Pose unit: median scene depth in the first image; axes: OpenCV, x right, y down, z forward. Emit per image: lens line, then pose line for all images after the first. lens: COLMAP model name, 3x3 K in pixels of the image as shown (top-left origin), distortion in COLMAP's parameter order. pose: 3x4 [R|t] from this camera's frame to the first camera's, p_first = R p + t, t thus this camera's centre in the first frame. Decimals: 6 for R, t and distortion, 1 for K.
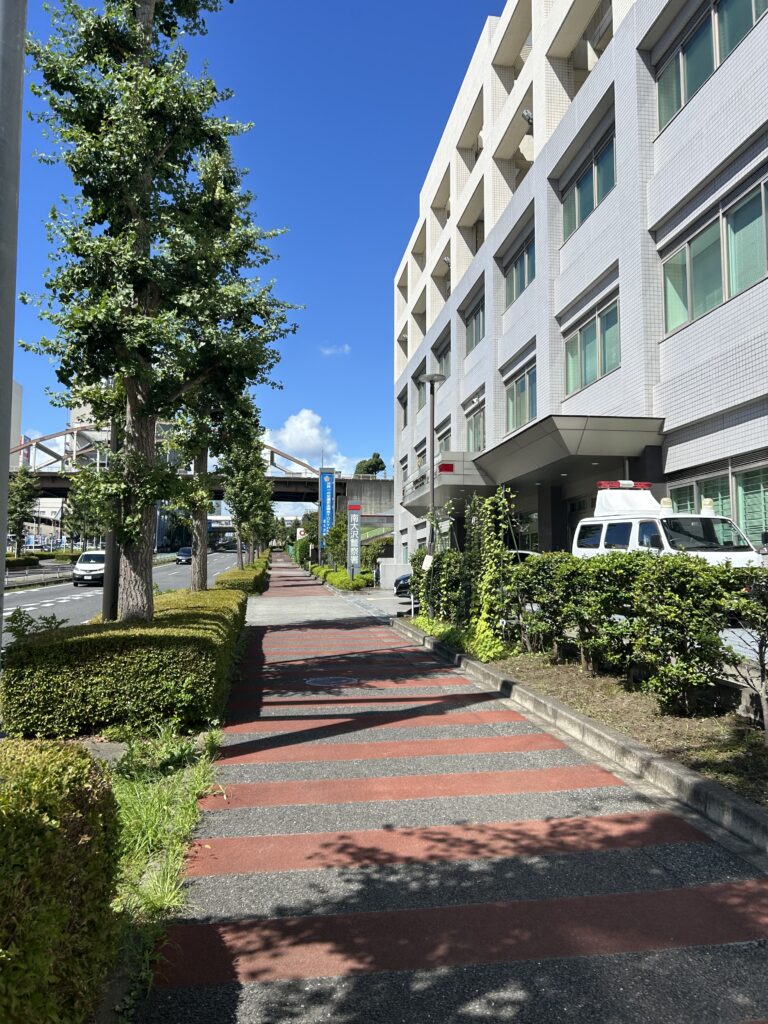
lens RADIAL K [[759.0, 0, 394.6], [0, 759.0, 512.6], [0, 0, 1]] dist [0.069545, -0.085760]
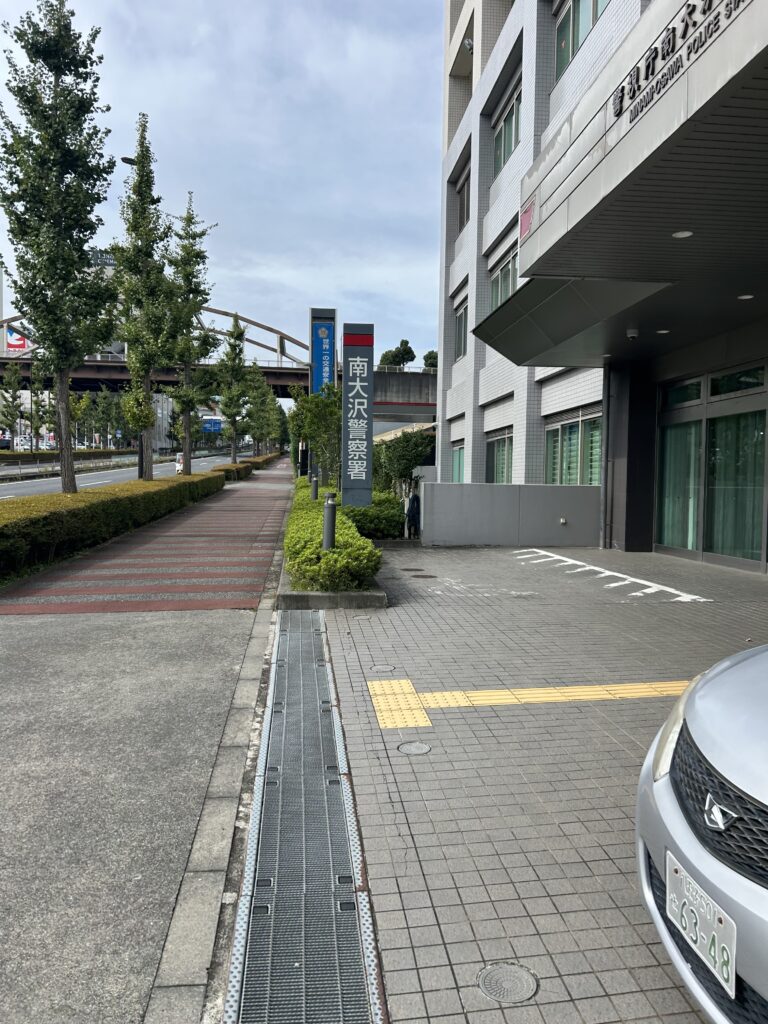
lens RADIAL K [[760.4, 0, 377.6], [0, 760.4, 505.1], [0, 0, 1]] dist [0.070925, -0.078176]
pose [[0.998333, 0.018622, -0.054630, -0.012672], [-0.012397, 0.993612, 0.112164, 0.022925], [0.056370, -0.111300, 0.992187, 0.390666]]
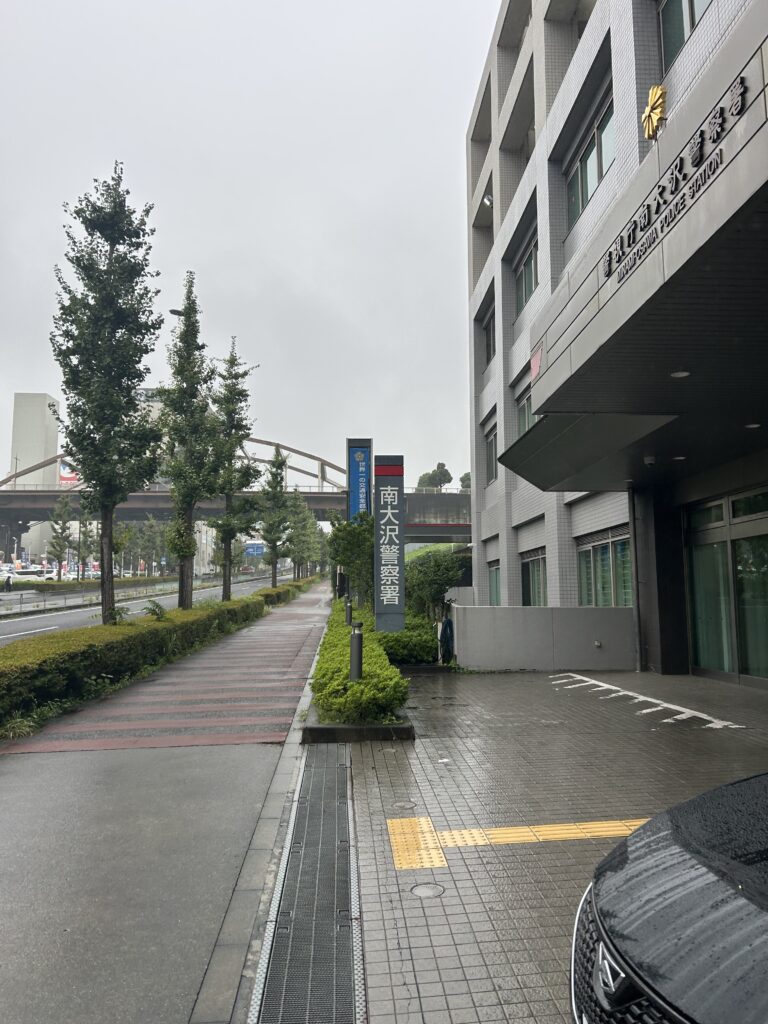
lens RADIAL K [[759.0, 0, 394.6], [0, 759.0, 512.6], [0, 0, 1]] dist [0.069545, -0.085760]
pose [[0.996121, -0.013872, -0.086891, -0.009075], [0.010842, 0.999320, -0.035243, 0.020752], [0.087320, 0.034164, 0.995594, 0.386541]]
